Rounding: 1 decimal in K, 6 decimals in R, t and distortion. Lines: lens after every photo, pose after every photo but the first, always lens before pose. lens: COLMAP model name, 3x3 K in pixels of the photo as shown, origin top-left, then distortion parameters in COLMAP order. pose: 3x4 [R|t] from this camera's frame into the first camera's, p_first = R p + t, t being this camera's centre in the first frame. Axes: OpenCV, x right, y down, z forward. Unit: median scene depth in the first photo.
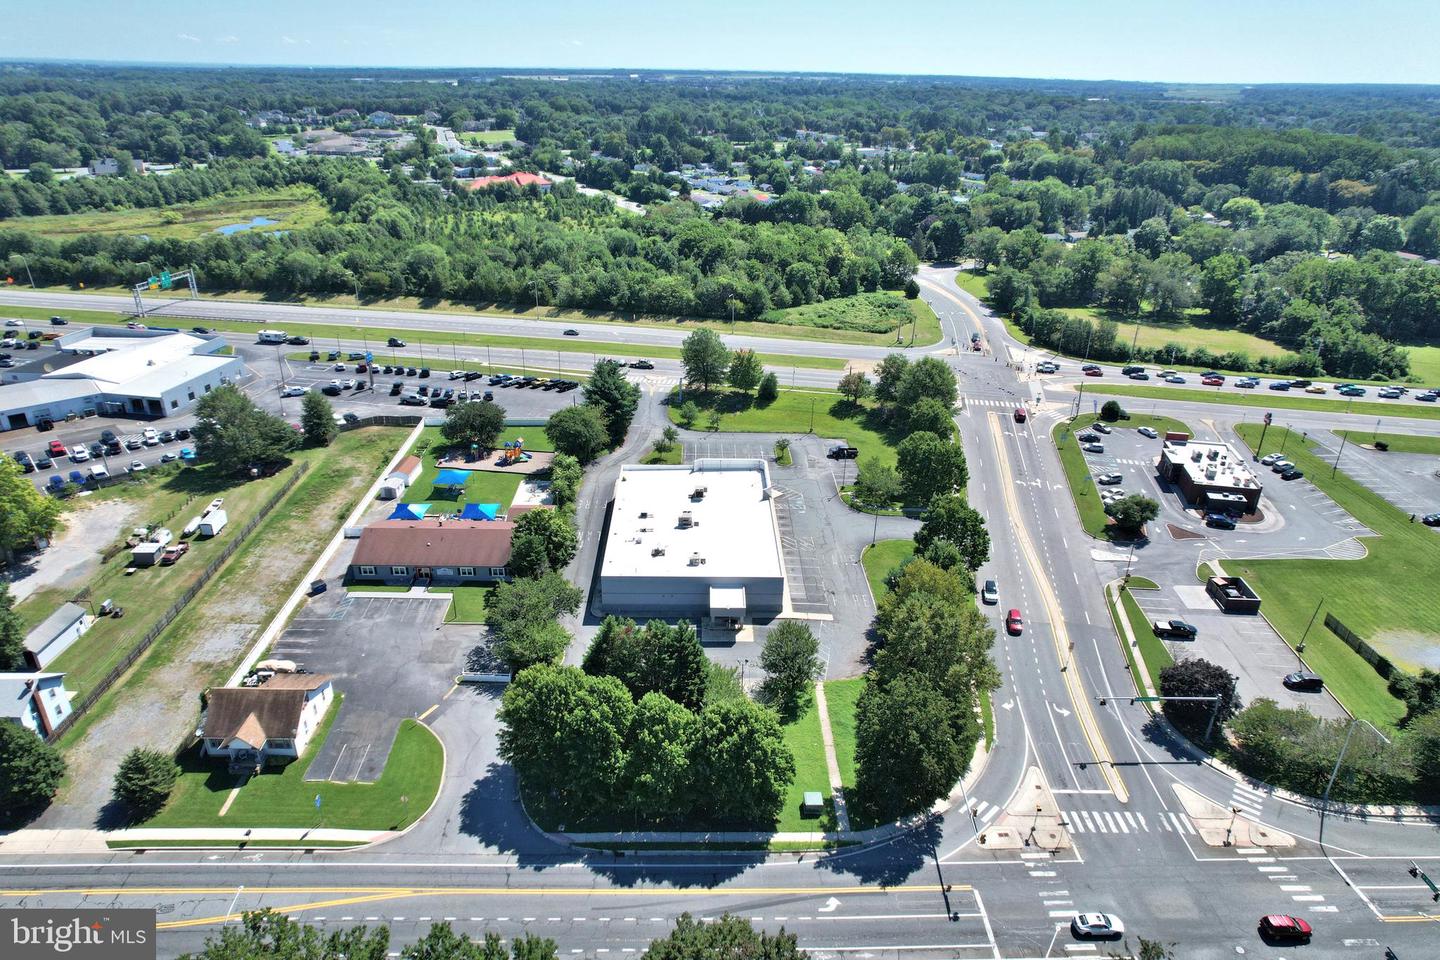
lens RADIAL K [[918.1, 0, 715.0], [0, 918.1, 485.5], [0, 0, 1]] dist [-0.079715, 0.074821]
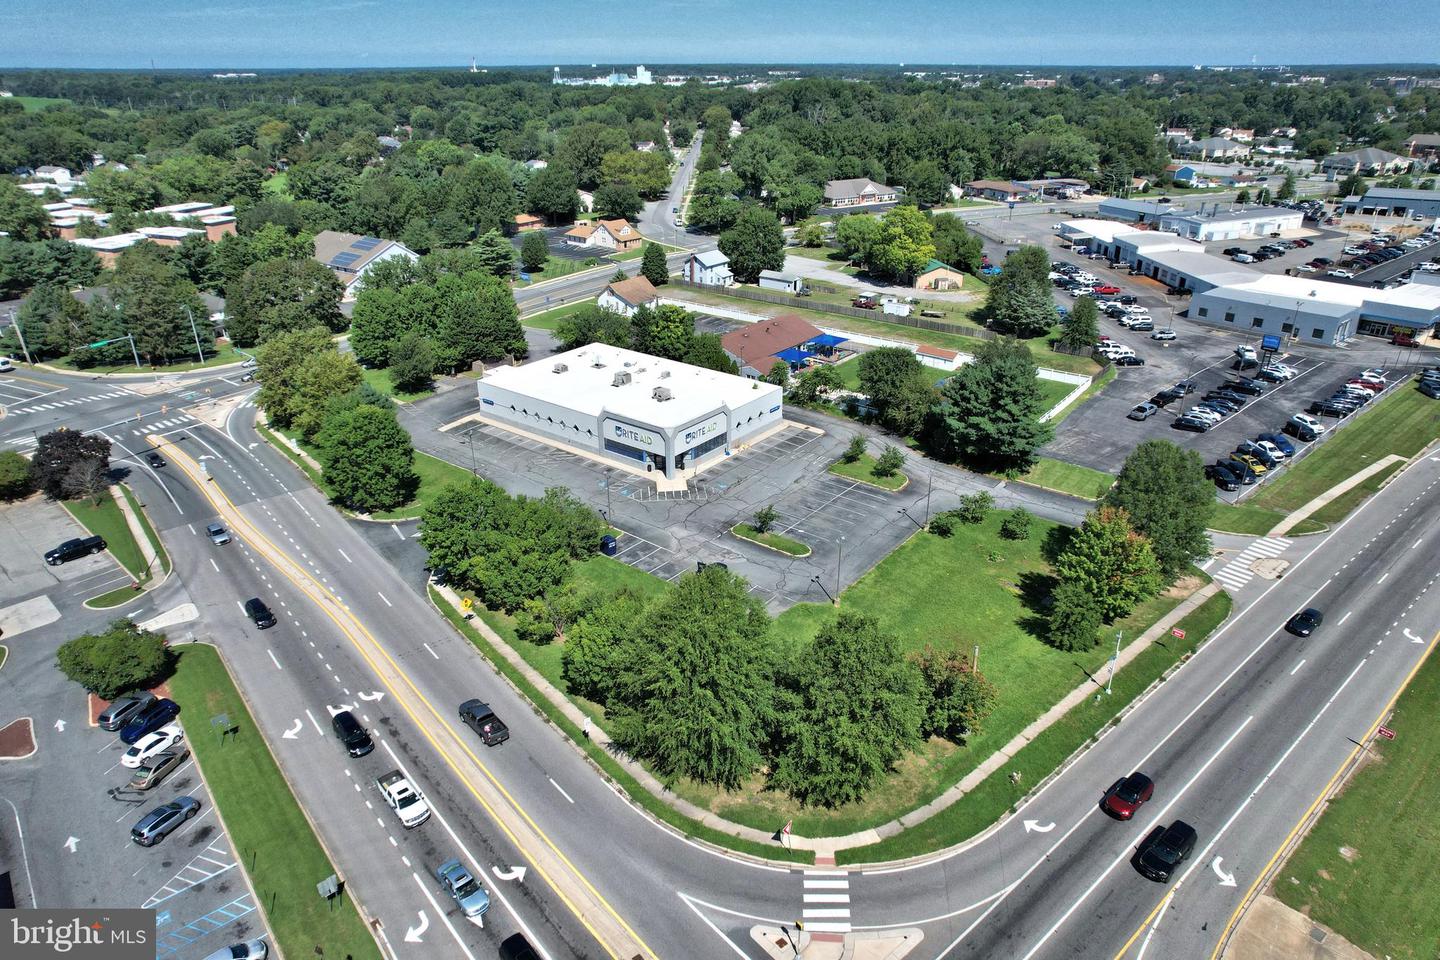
lens RADIAL K [[918.1, 0, 715.0], [0, 918.1, 485.5], [0, 0, 1]] dist [-0.079715, 0.074821]
pose [[-0.630908, 0.315616, -0.708761, 0.457910], [-0.333497, 0.714500, 0.615036, -0.371034], [0.700525, 0.624401, -0.345527, 1.072712]]
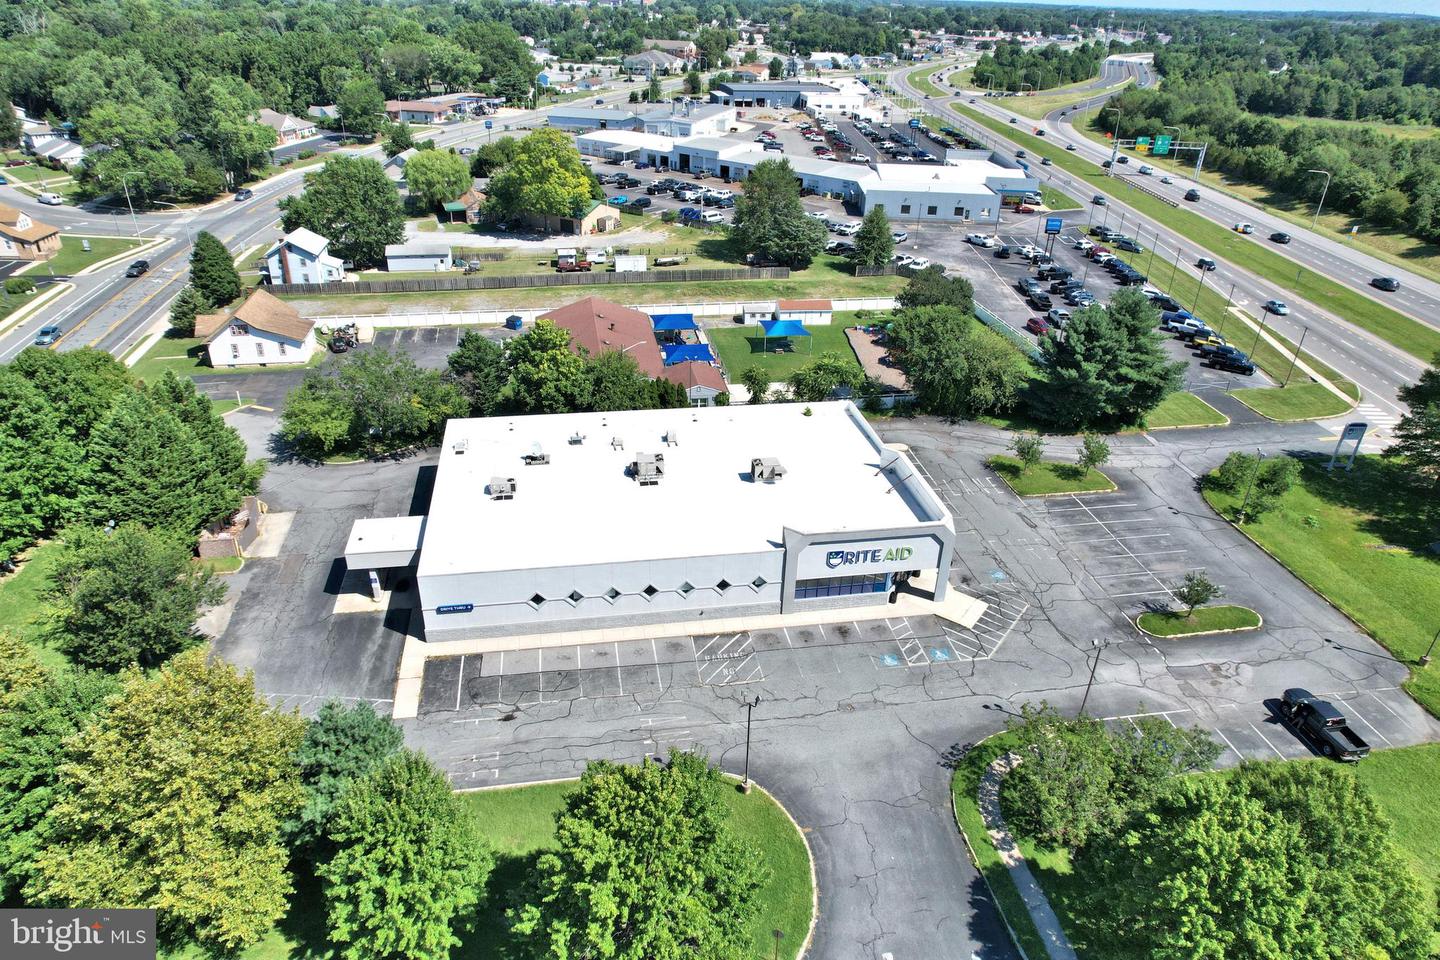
lens RADIAL K [[918.1, 0, 715.0], [0, 918.1, 485.5], [0, 0, 1]] dist [-0.079715, 0.074821]
pose [[0.152031, 0.464133, -0.872621, 0.324663], [-0.437767, 0.823182, 0.361567, -0.119429], [0.886141, 0.327035, 0.328331, 0.628664]]
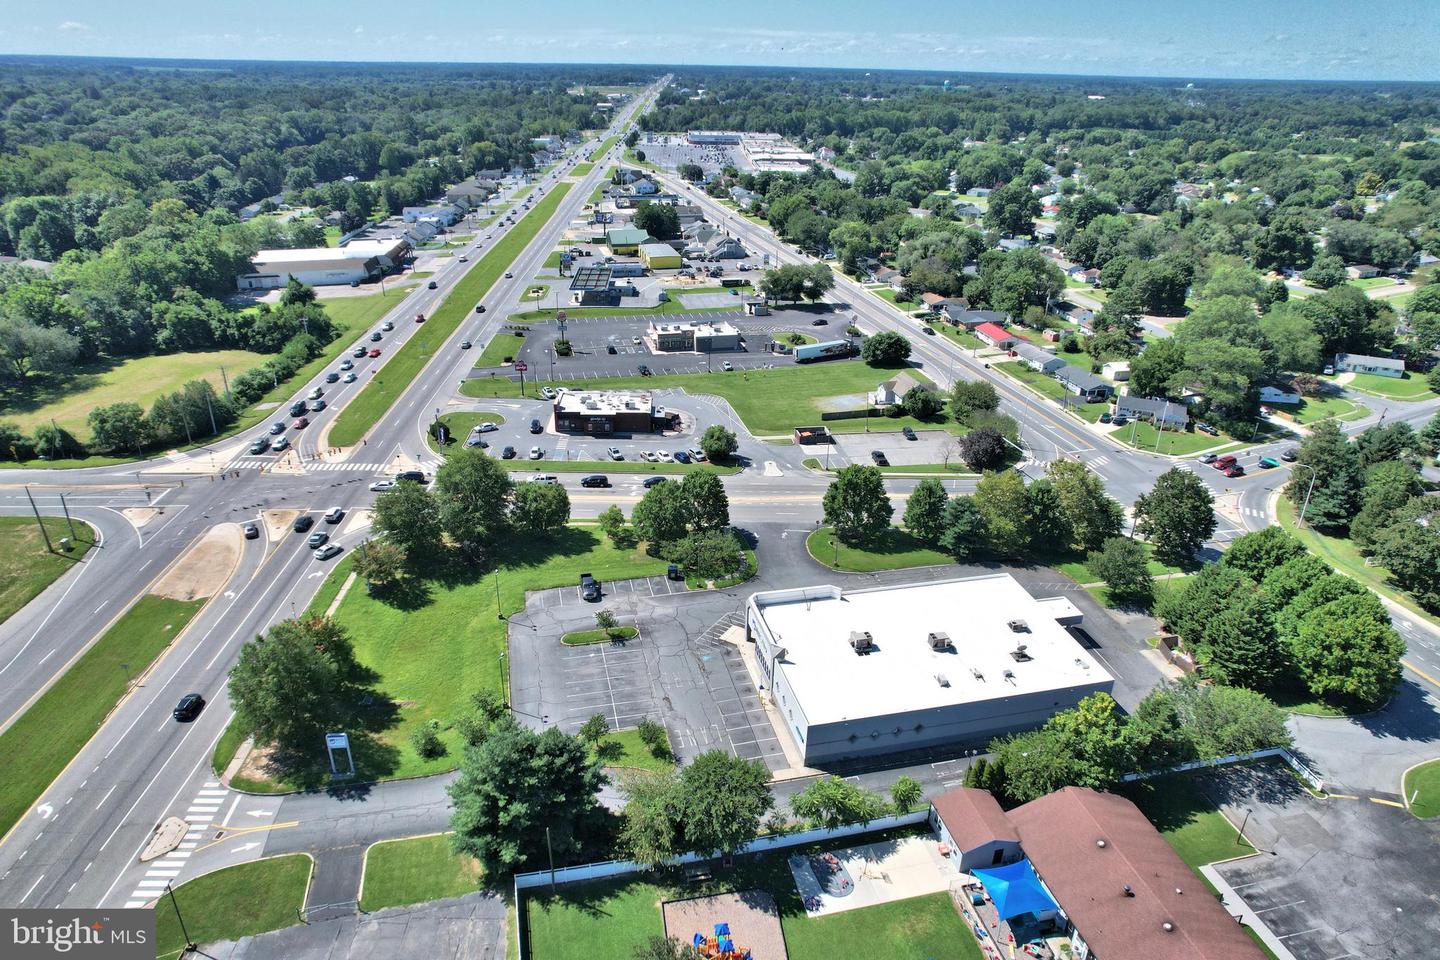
lens RADIAL K [[918.1, 0, 715.0], [0, 918.1, 485.5], [0, 0, 1]] dist [-0.079715, 0.074821]
pose [[-0.210061, -0.432397, 0.876874, -0.458720], [0.393892, 0.783447, 0.480687, -0.386414], [-0.894832, 0.446367, 0.005746, 0.809056]]
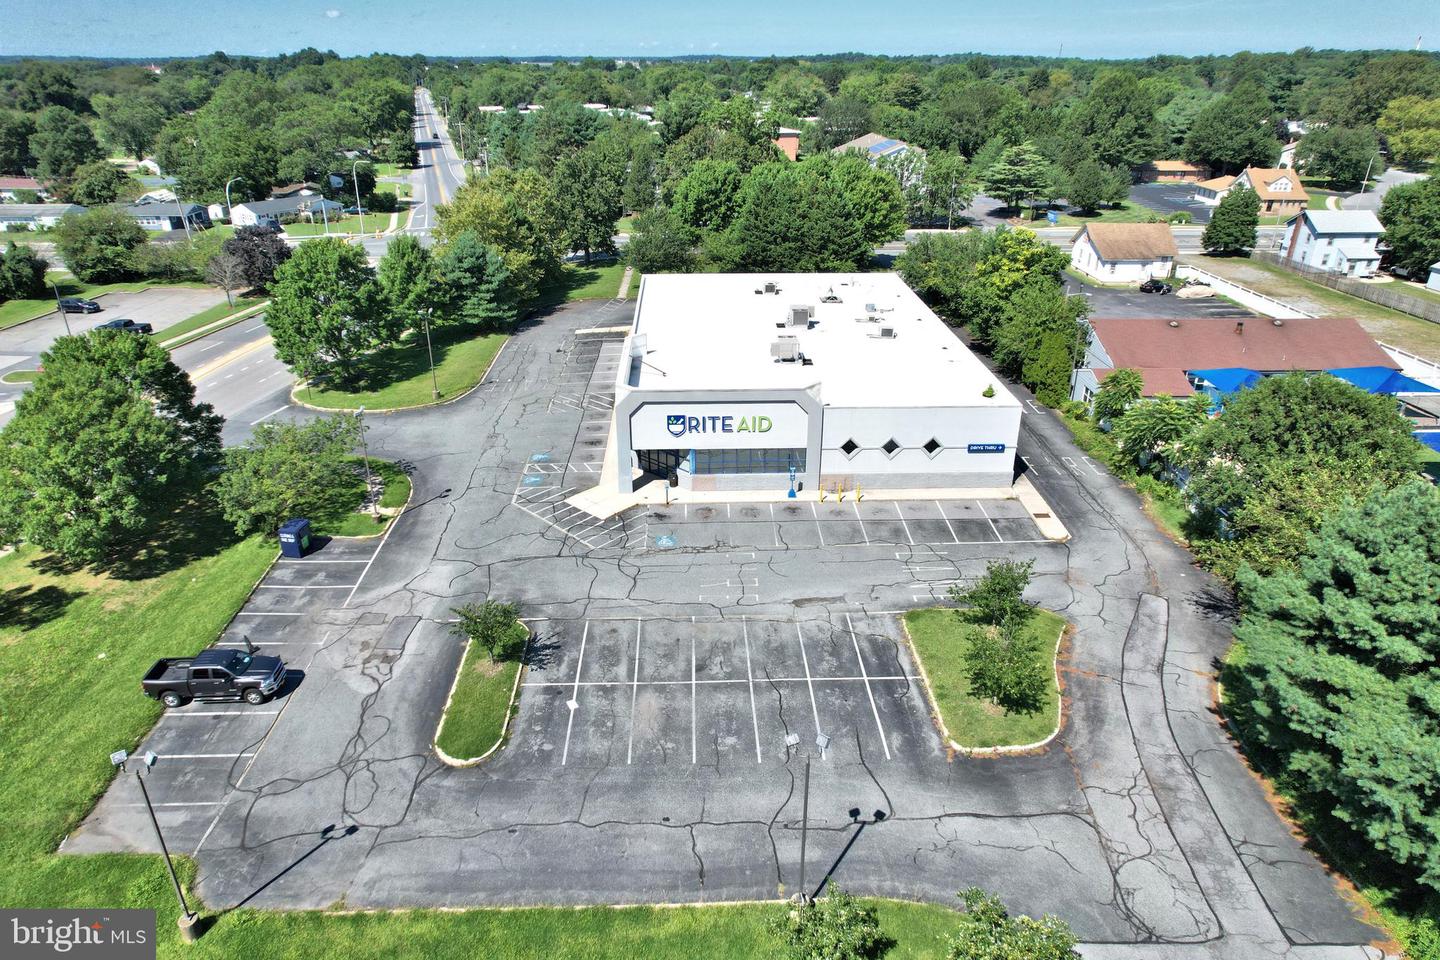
lens RADIAL K [[918.1, 0, 715.0], [0, 918.1, 485.5], [0, 0, 1]] dist [-0.079715, 0.074821]
pose [[-0.999726, -0.010618, -0.020839, 0.021037], [-0.022811, 0.639346, 0.768581, -0.224925], [0.005162, 0.768846, -0.639413, 1.031386]]
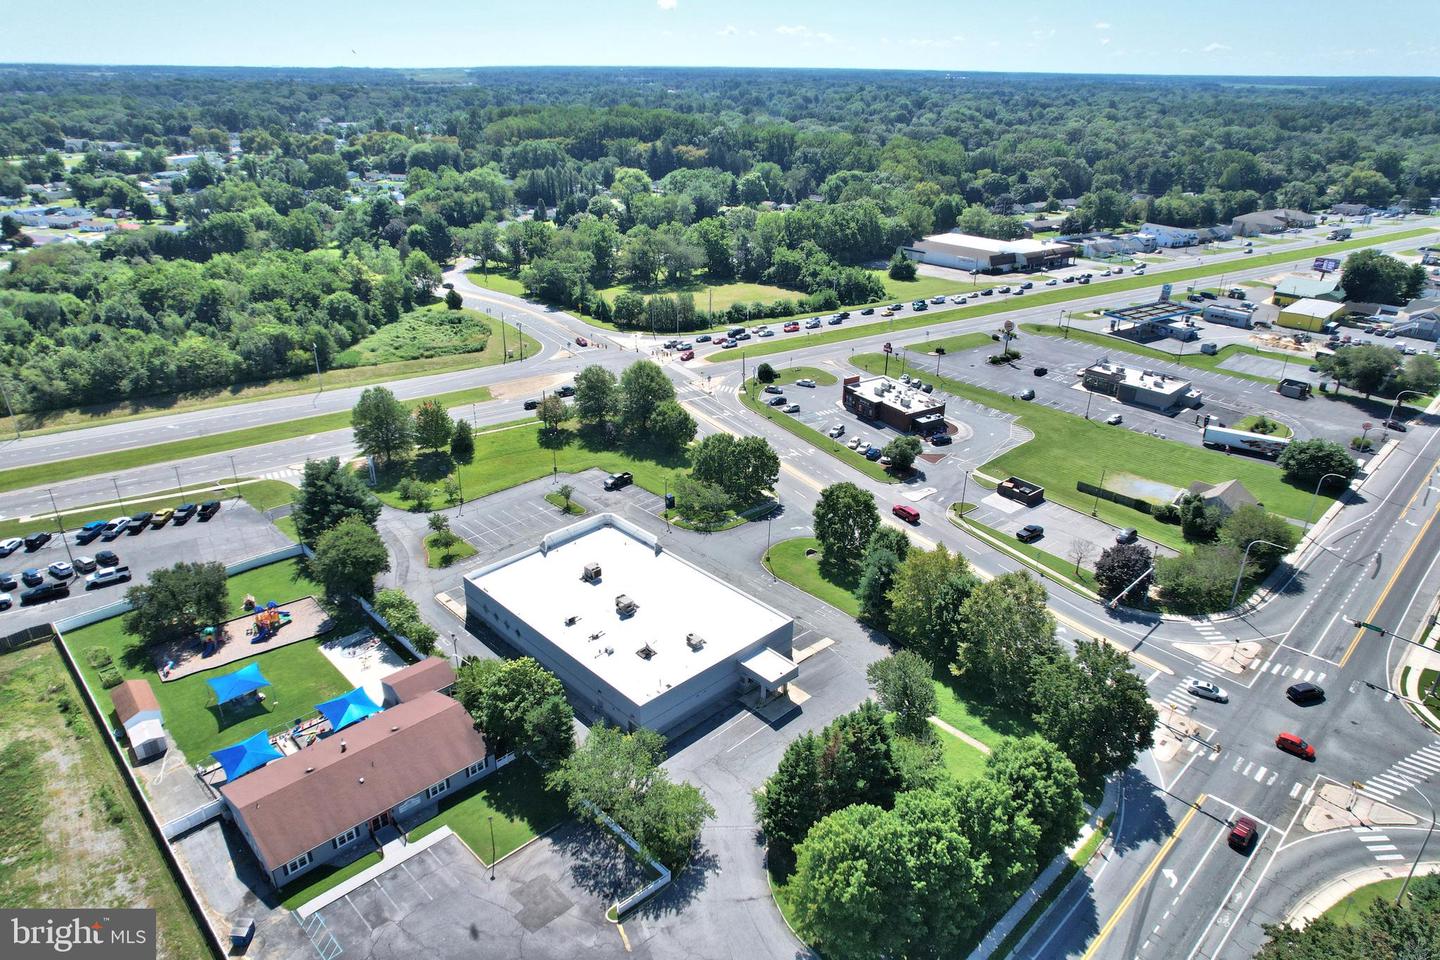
lens RADIAL K [[916.5, 0, 716.2], [0, 916.5, 485.0], [0, 0, 1]] dist [-0.078558, 0.074980]
pose [[0.731801, -0.296873, 0.613461, -0.328100], [0.289514, 0.950299, 0.114517, -0.101369], [-0.616968, 0.093802, 0.781378, 0.206886]]
